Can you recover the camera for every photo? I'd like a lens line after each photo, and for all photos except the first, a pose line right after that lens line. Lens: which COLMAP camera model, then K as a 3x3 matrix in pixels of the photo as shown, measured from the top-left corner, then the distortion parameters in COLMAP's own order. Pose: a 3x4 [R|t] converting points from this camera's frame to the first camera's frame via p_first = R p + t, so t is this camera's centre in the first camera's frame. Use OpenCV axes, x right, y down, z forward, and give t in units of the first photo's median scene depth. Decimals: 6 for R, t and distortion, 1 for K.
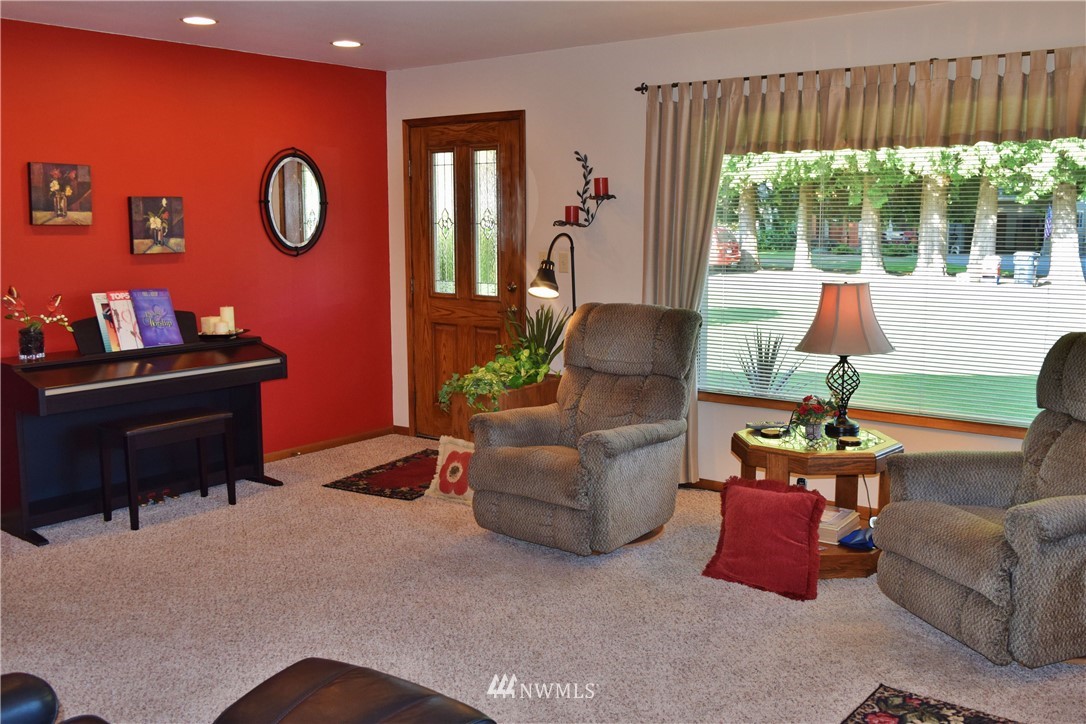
lens RADIAL K [[1052.4, 0, 543.0], [0, 1052.4, 362.0], [0, 0, 1]] dist [0.002140, 0.001916]
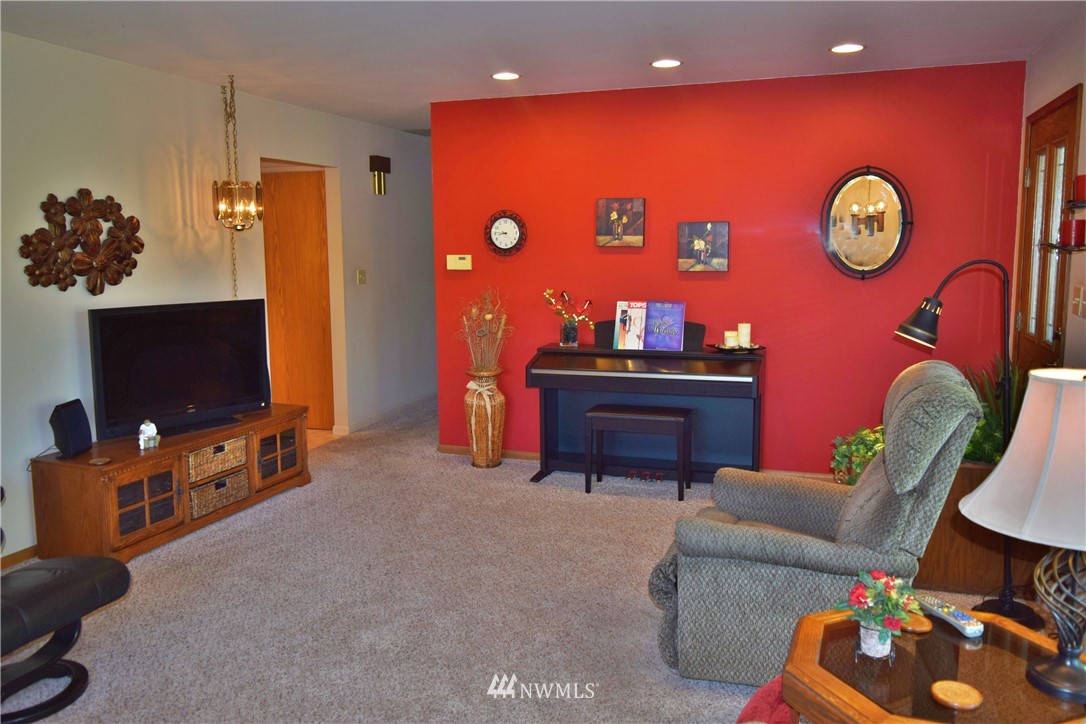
lens RADIAL K [[826.7, 0, 543.0], [0, 826.7, 362.0], [0, 0, 1]] dist [0.007452, 0.001568]
pose [[0.337004, 0.134633, -0.931828, 0.456049], [-0.123192, 0.987520, 0.098126, -0.077339], [0.933409, 0.081725, 0.349383, 0.565560]]
